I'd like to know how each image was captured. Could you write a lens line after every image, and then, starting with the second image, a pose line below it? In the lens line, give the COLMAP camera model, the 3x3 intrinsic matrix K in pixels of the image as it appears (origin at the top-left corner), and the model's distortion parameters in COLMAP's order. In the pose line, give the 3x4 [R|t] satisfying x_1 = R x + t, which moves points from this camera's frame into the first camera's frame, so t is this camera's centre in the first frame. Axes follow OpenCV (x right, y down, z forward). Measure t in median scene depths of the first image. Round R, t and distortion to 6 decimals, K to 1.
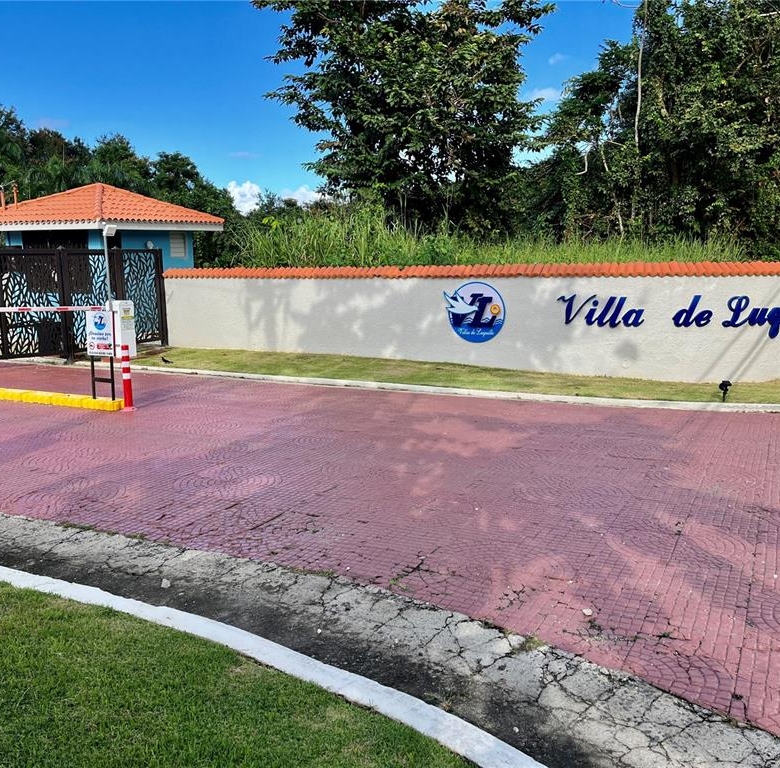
lens RADIAL K [[789.5, 0, 392.0], [0, 789.5, 387.6], [0, 0, 1]] dist [0.045862, 0.000000]
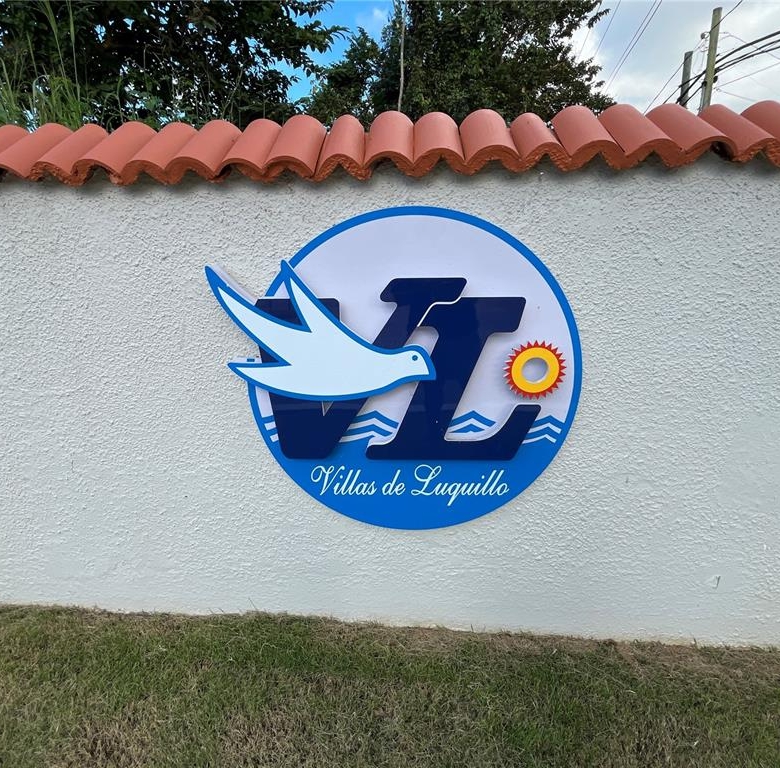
lens RADIAL K [[484.0, 0, 391.1], [0, 484.0, 383.3], [0, 0, 1]] dist [0.000556, 0.000571]
pose [[0.913576, -0.098517, 0.394555, 0.049237], [0.065877, 0.993250, 0.095470, -0.089437], [-0.401297, -0.061228, 0.913899, 0.756990]]
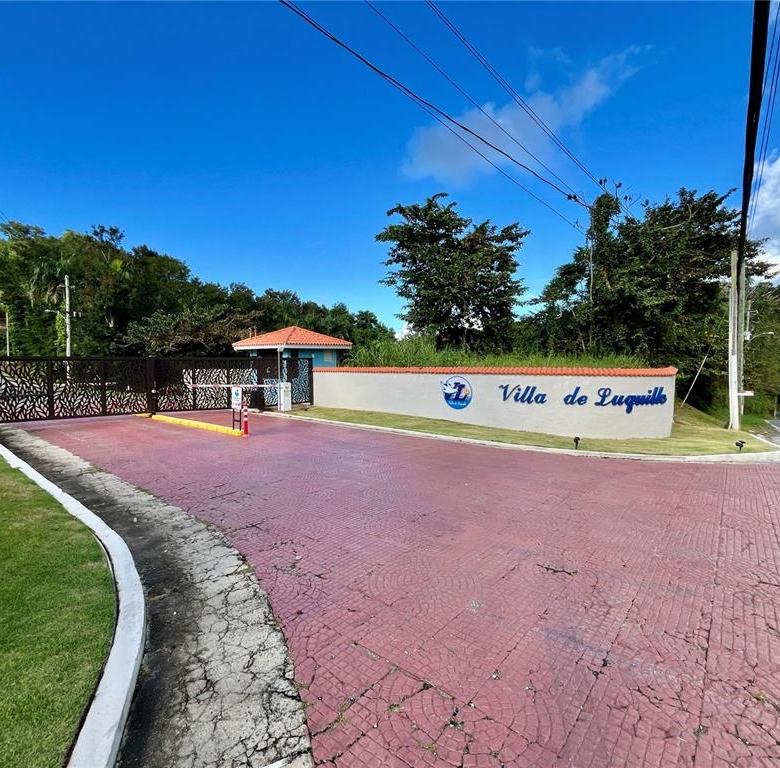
lens RADIAL K [[417.8, 0, 384.3], [0, 417.8, 392.6], [0, 0, 1]] dist [-0.000945, -0.001662]
pose [[0.972253, 0.027806, -0.232274, 0.140644], [-0.048669, 0.995228, -0.084576, -0.004667], [0.228814, 0.093534, 0.968966, 0.018819]]
